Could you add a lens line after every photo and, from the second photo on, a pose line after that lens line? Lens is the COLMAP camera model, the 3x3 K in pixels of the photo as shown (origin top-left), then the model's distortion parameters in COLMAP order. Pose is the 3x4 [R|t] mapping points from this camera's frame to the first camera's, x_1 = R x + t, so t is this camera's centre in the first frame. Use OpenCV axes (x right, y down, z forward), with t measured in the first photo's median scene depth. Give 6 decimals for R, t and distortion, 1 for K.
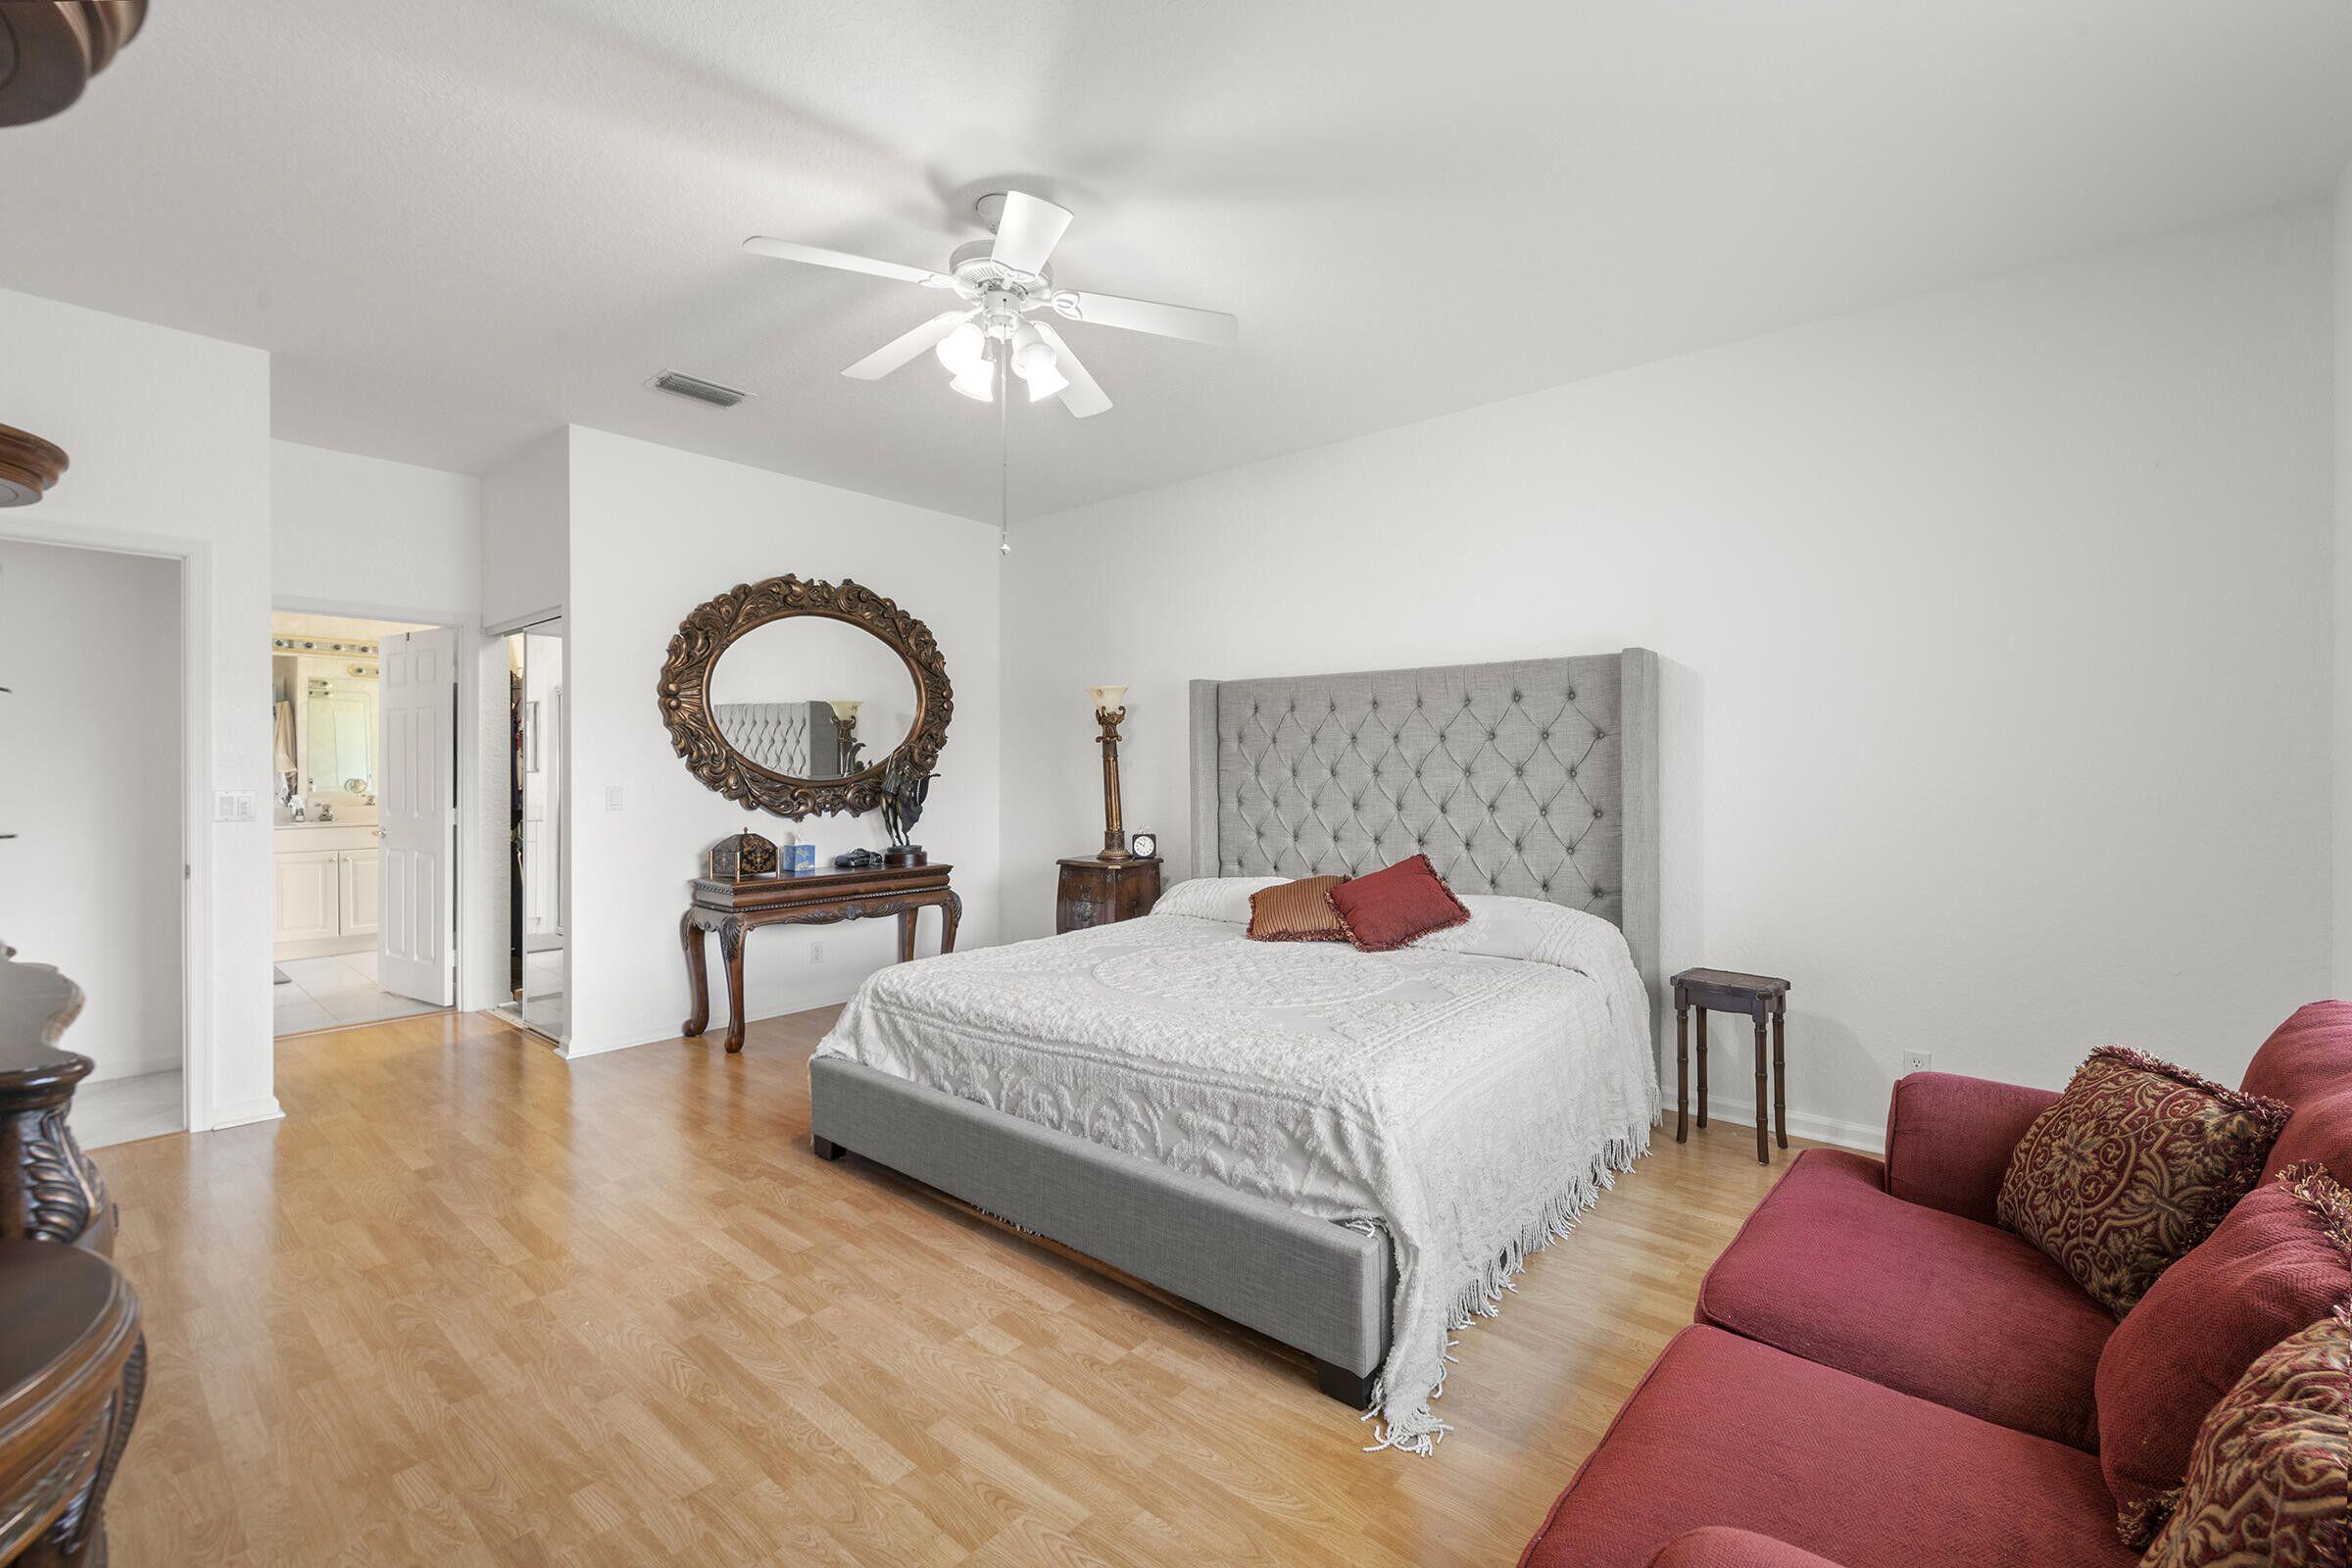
lens RADIAL K [[971.4, 0, 1236.9], [0, 971.4, 770.2], [0, 0, 1]] dist [-0.012691, -0.000174]
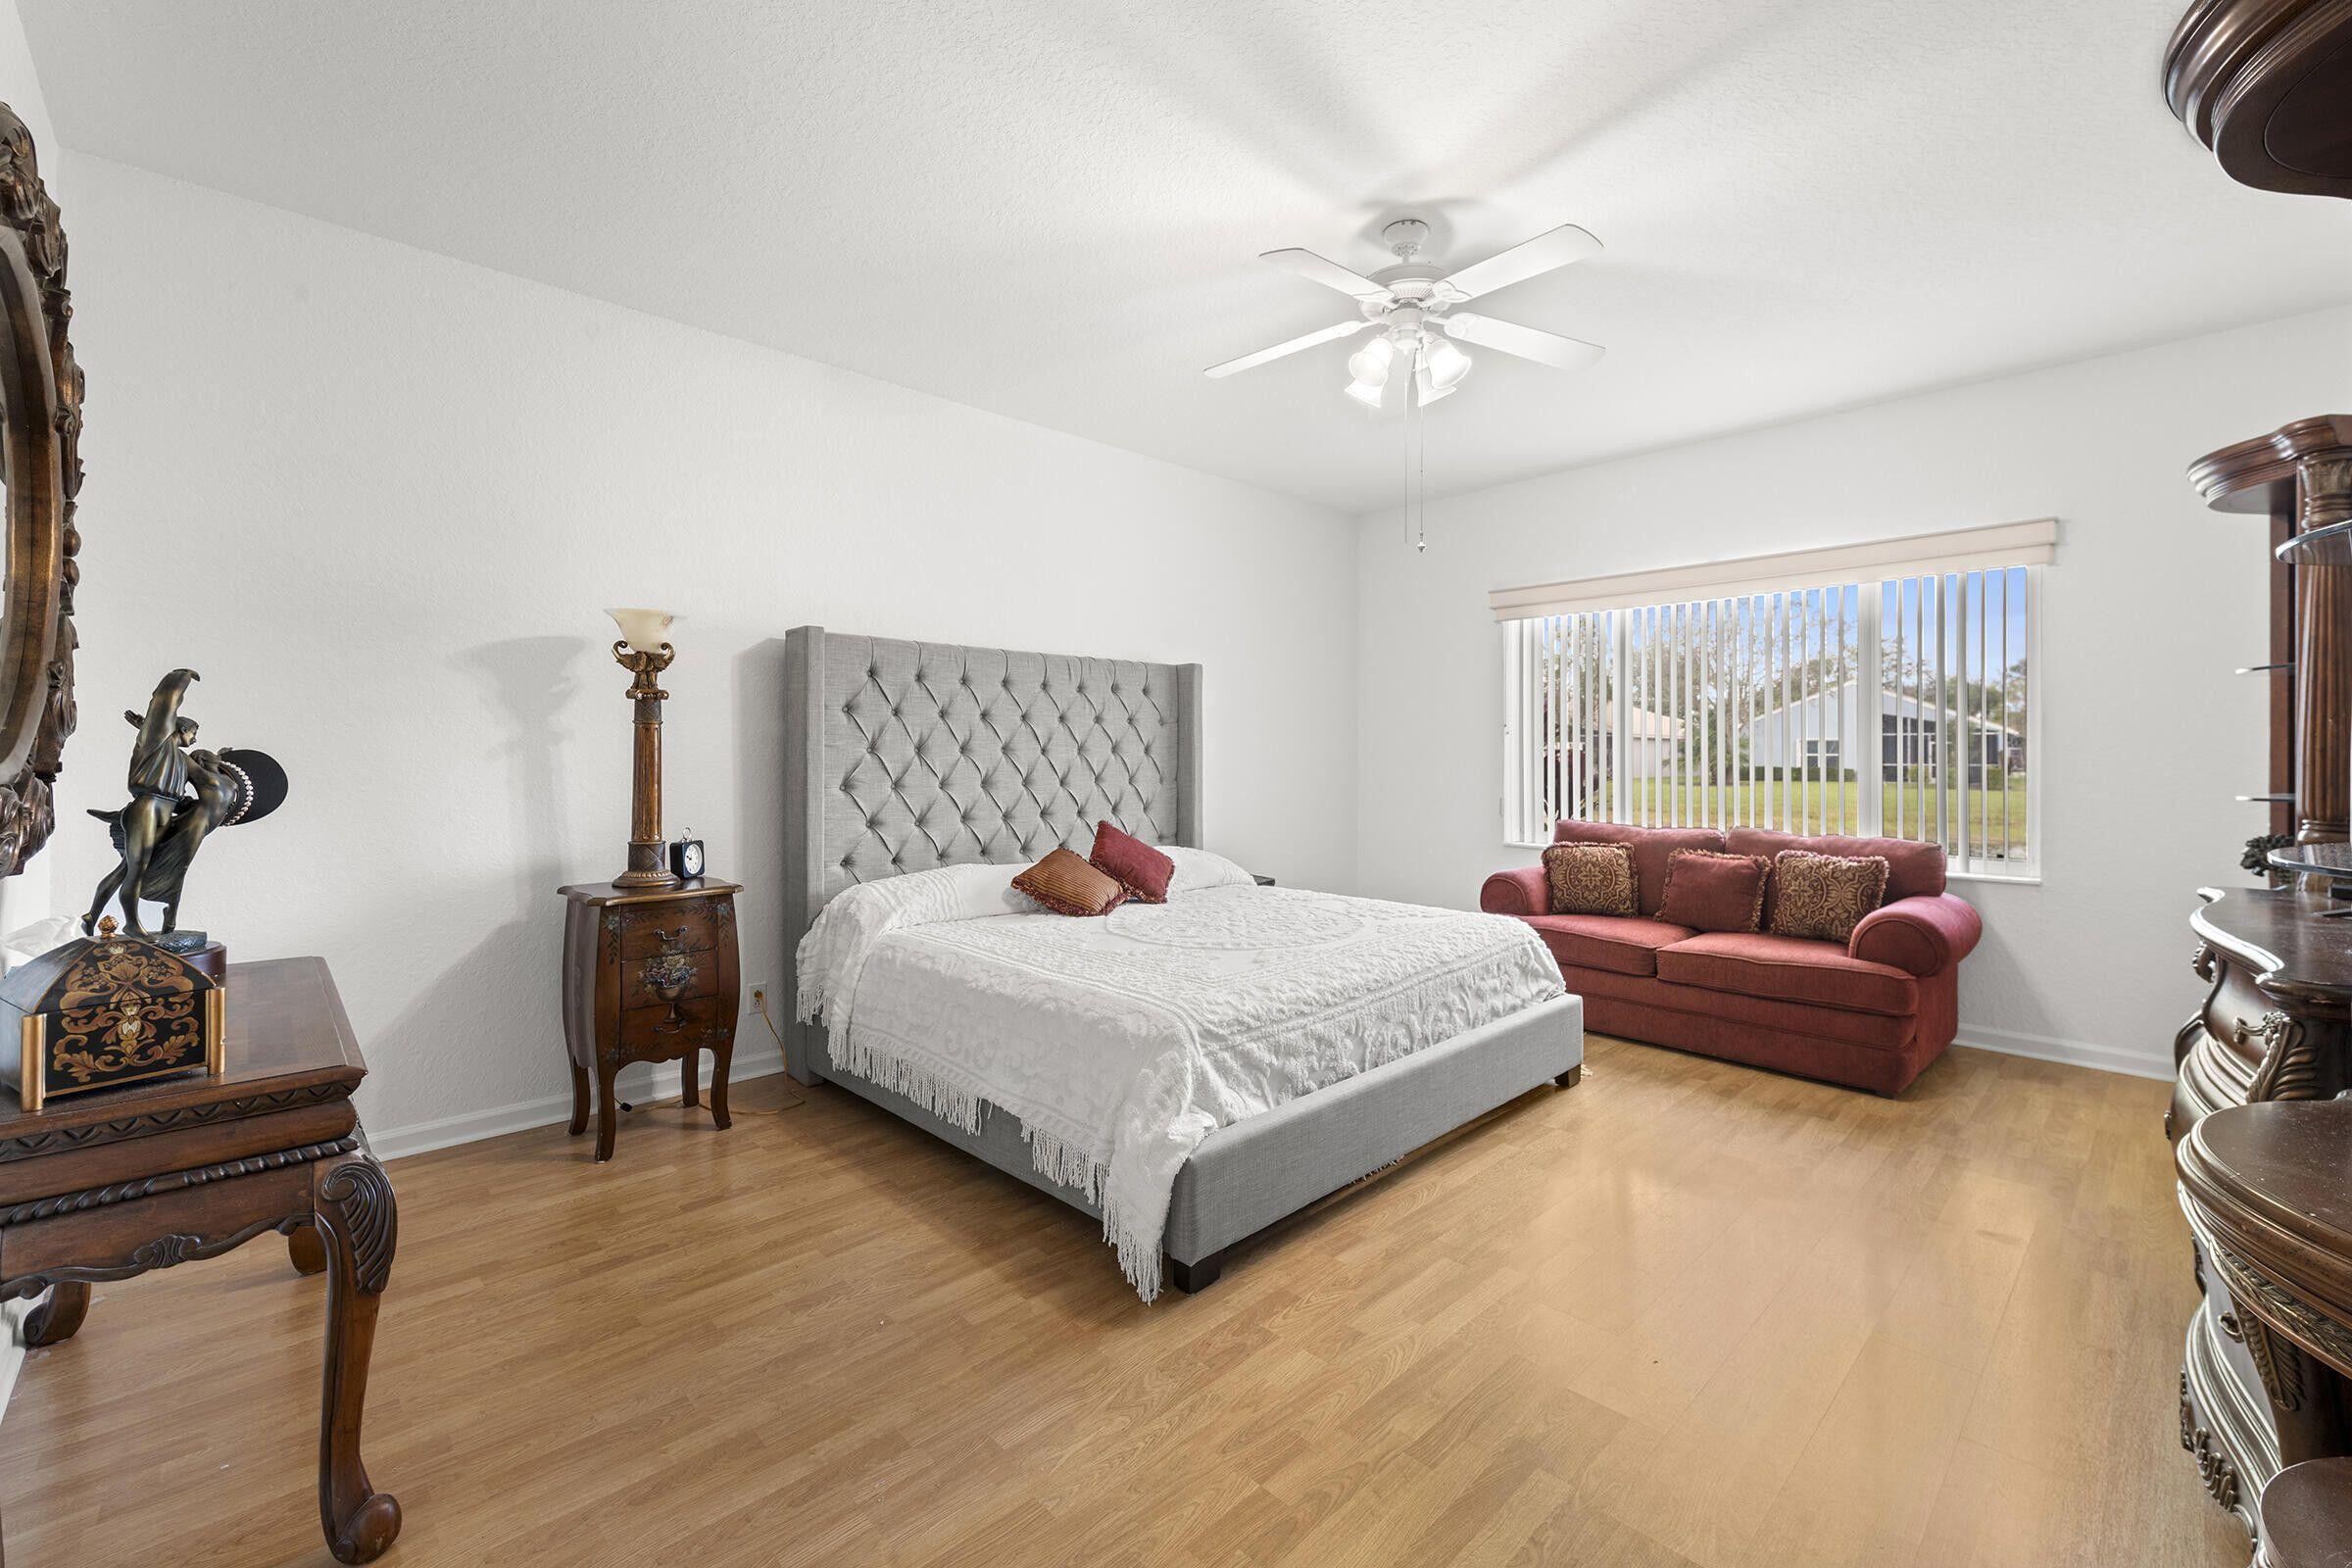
lens RADIAL K [[996.6, 0, 1179.7], [0, 996.6, 752.5], [0, 0, 1]] dist [0.004116, -0.004814]
pose [[0.121556, 0.003888, 0.992577, -1.260734], [-0.001630, 0.999992, -0.003717, 0.013413], [-0.992583, -0.001166, 0.121561, 1.013452]]
